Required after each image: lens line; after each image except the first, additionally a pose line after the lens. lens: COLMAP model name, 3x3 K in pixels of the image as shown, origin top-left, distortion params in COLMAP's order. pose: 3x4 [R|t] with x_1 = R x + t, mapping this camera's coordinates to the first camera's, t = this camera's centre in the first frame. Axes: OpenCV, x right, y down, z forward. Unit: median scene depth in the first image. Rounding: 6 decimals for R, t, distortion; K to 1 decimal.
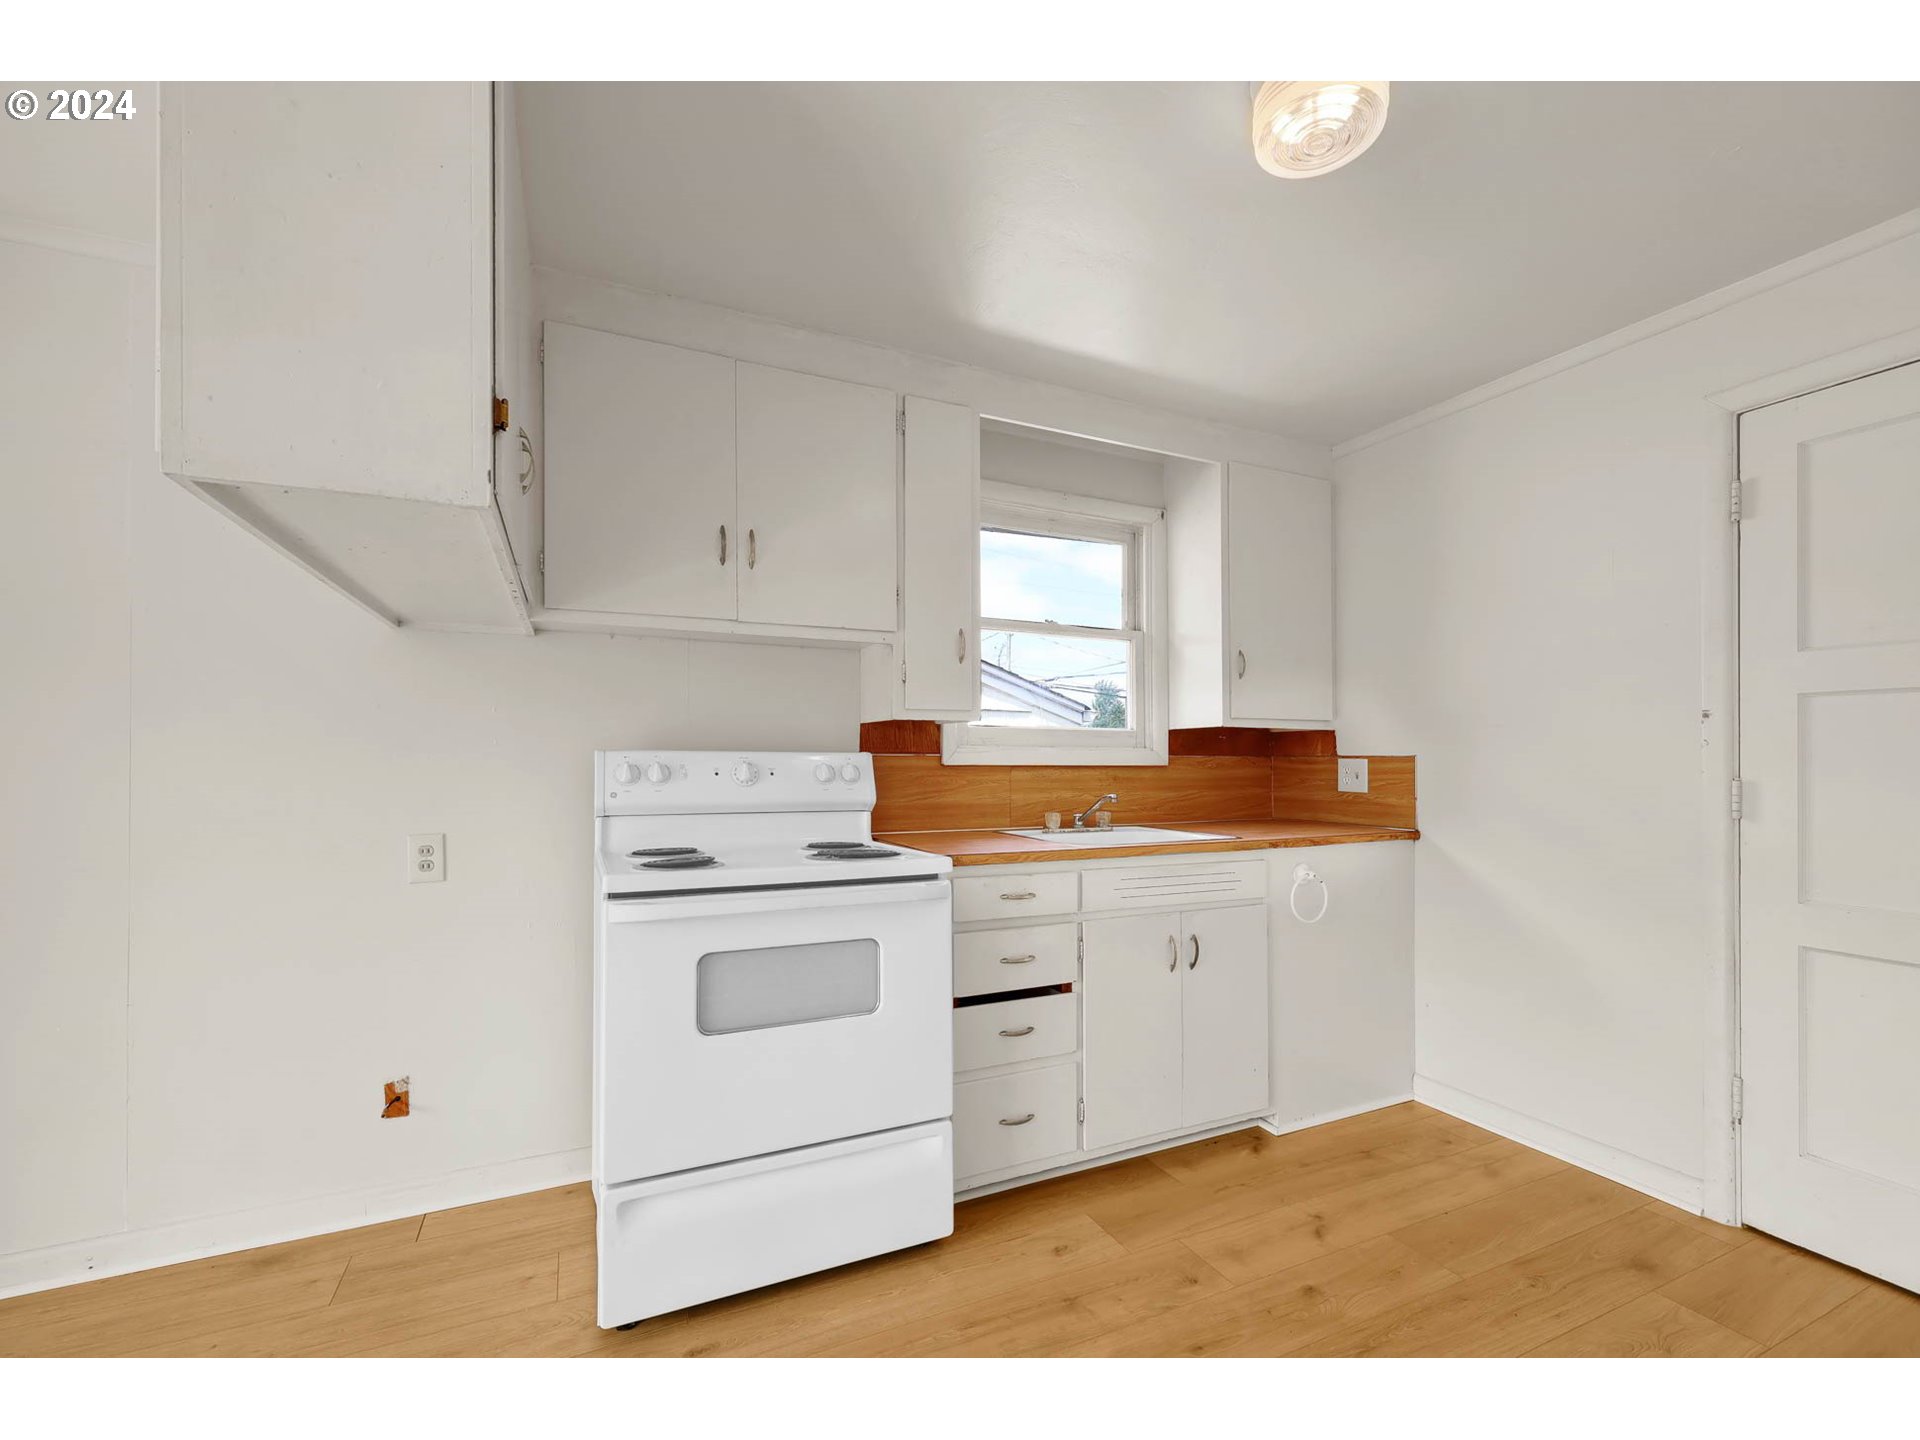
lens RADIAL K [[817.3, 0, 957.5], [0, 817.3, 748.0], [0, 0, 1]] dist [0.001686, -0.000356]
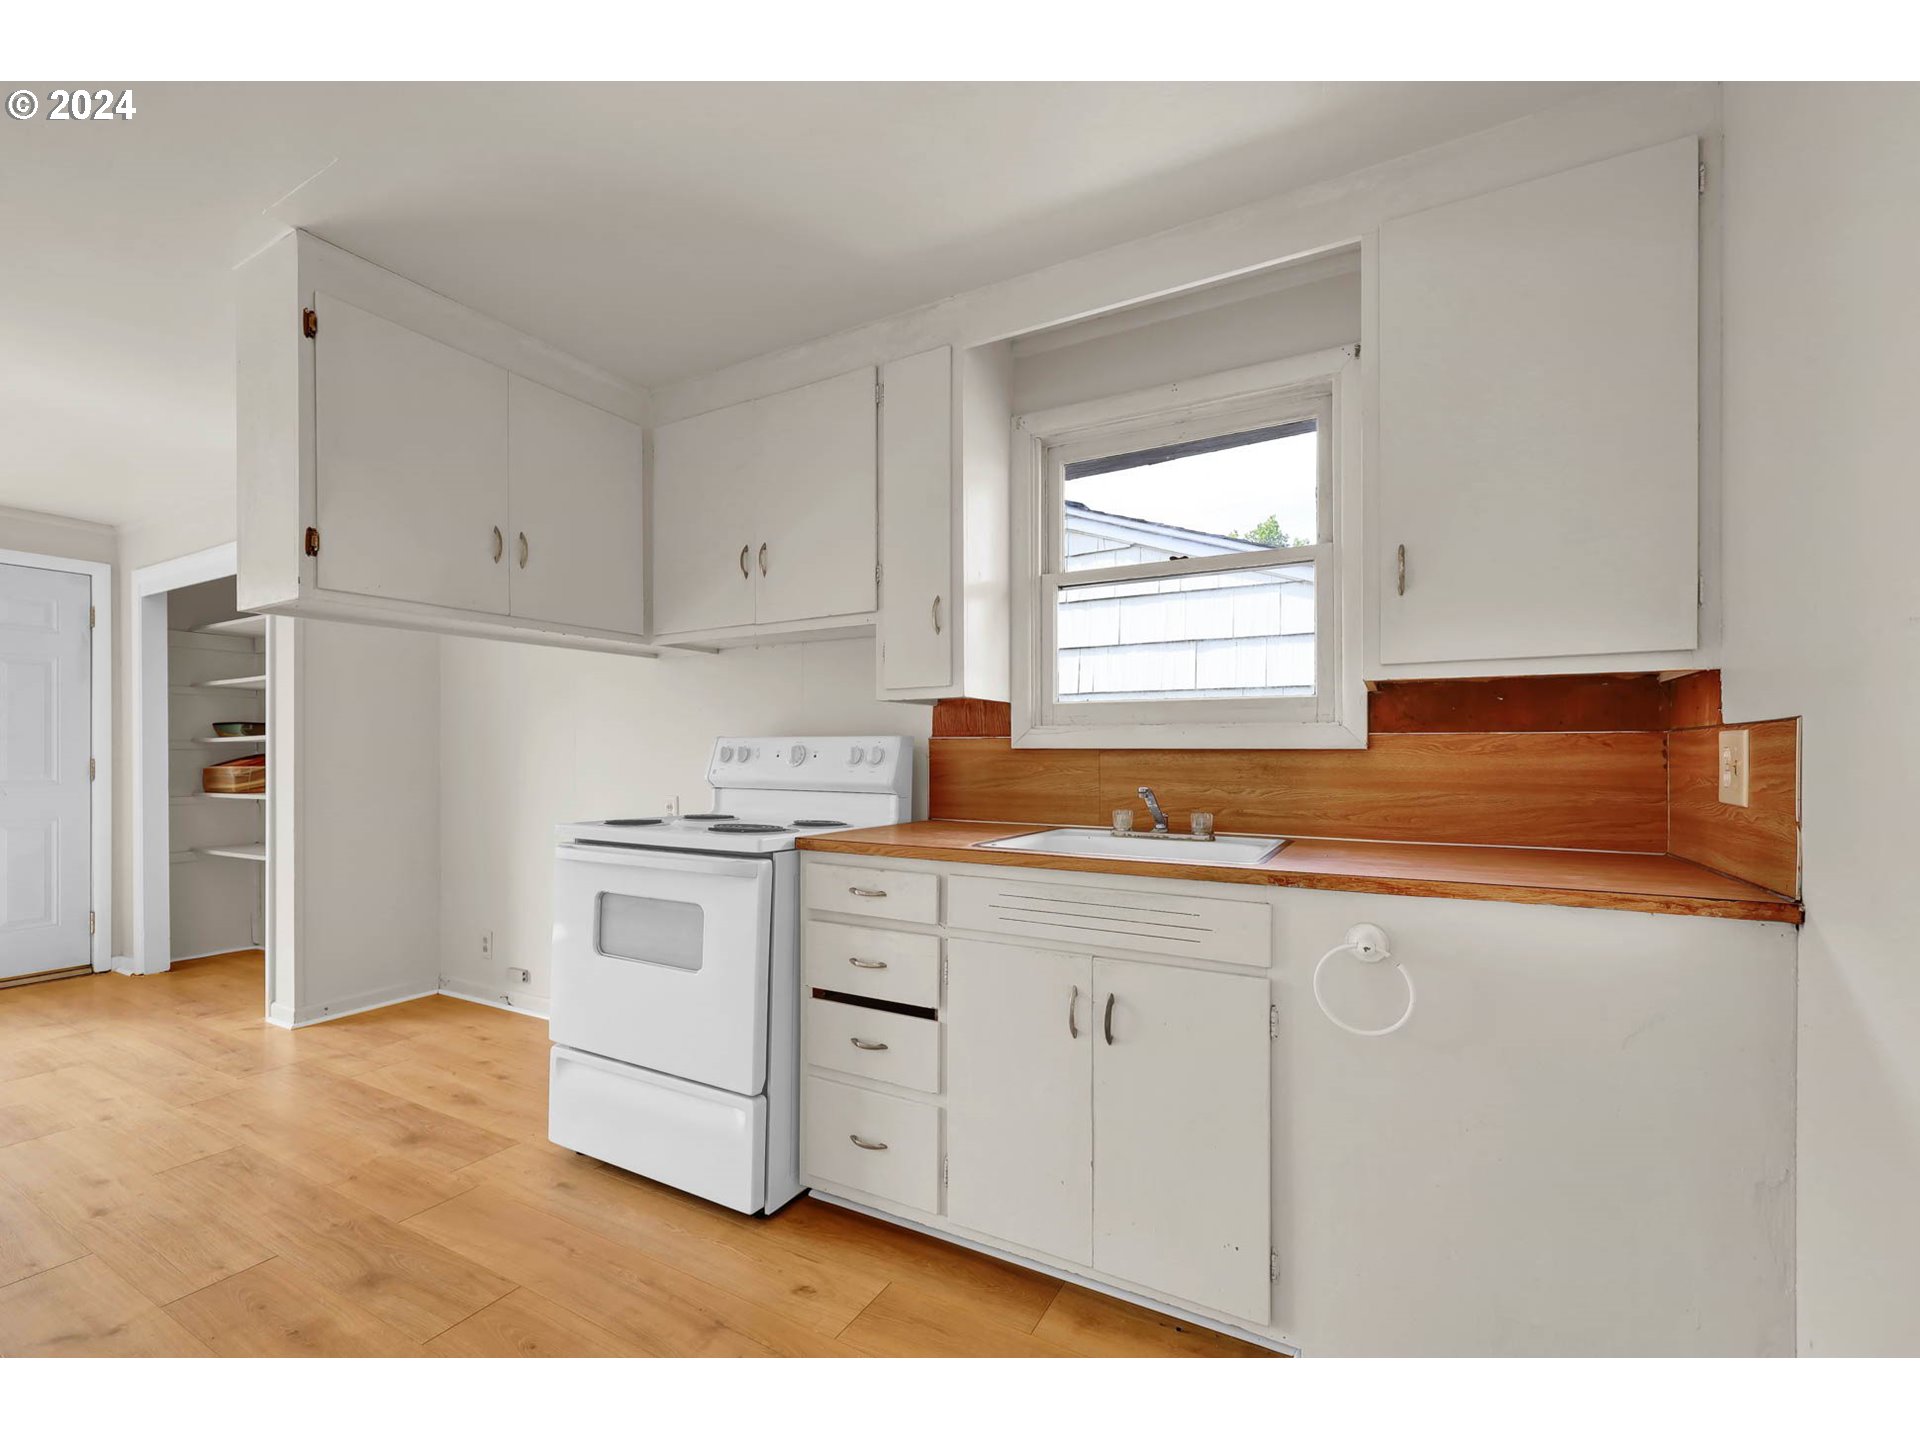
lens RADIAL K [[810.6, 0, 966.3], [0, 810.6, 749.4], [0, 0, 1]] dist [0.001201, 0.000042]
pose [[0.585806, -0.007473, -0.810417, 0.720811], [0.011273, 0.999936, -0.001072, 0.023884], [0.810373, -0.008508, 0.585853, 0.482551]]
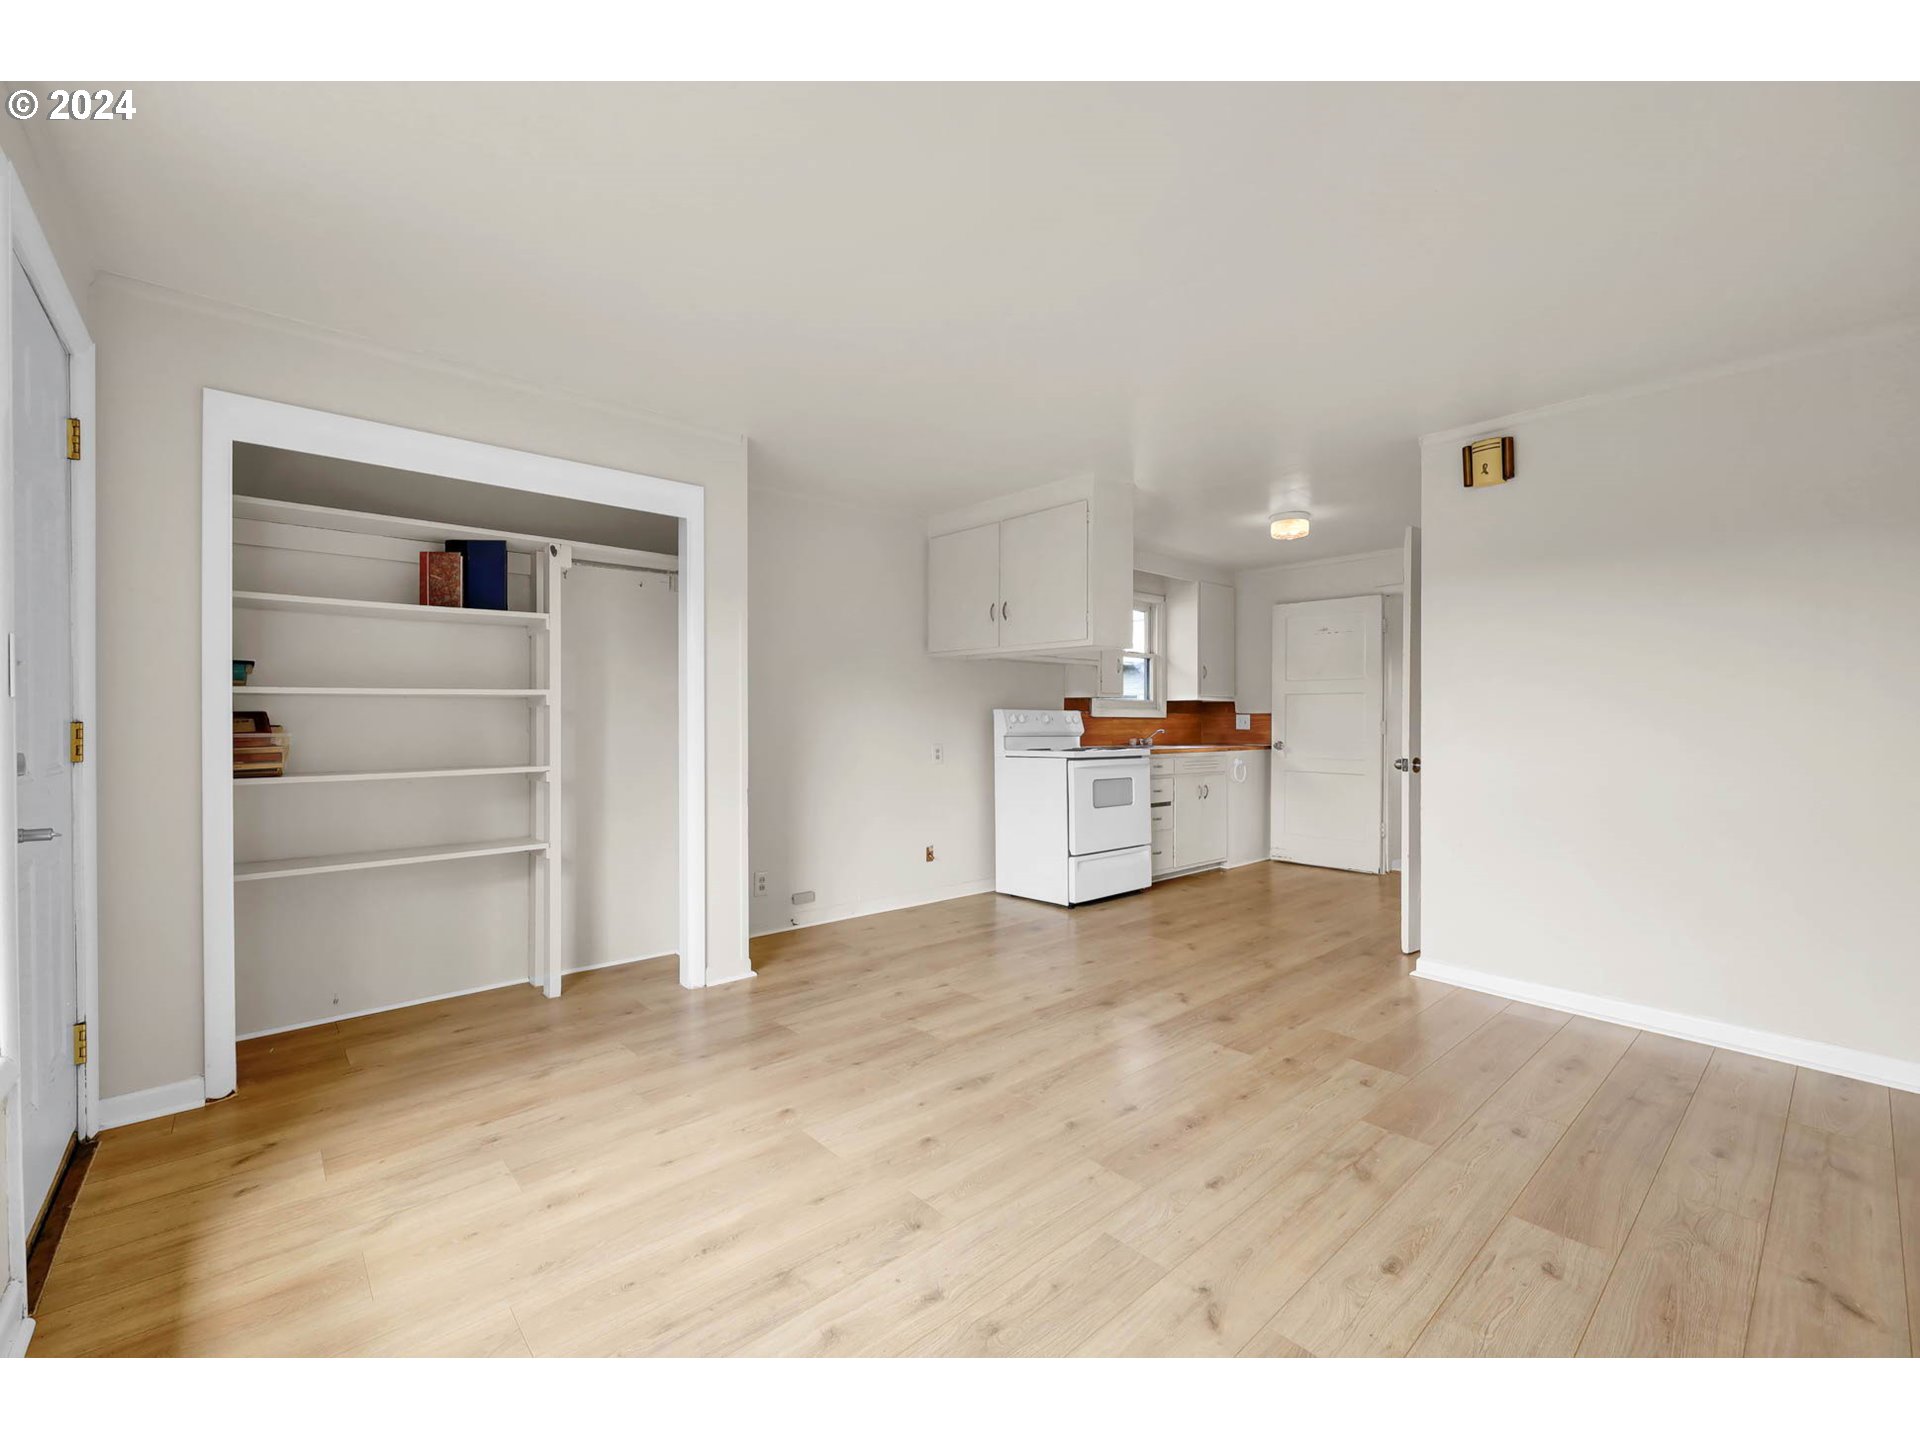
lens RADIAL K [[795.9, 0, 971.2], [0, 795.9, 721.0], [0, 0, 1]] dist [0.000085, -0.000027]
pose [[0.958575, -0.001381, 0.284837, -1.018490], [-0.001920, 0.999934, 0.011311, 0.009245], [-0.284834, -0.011389, 0.958509, -1.045732]]
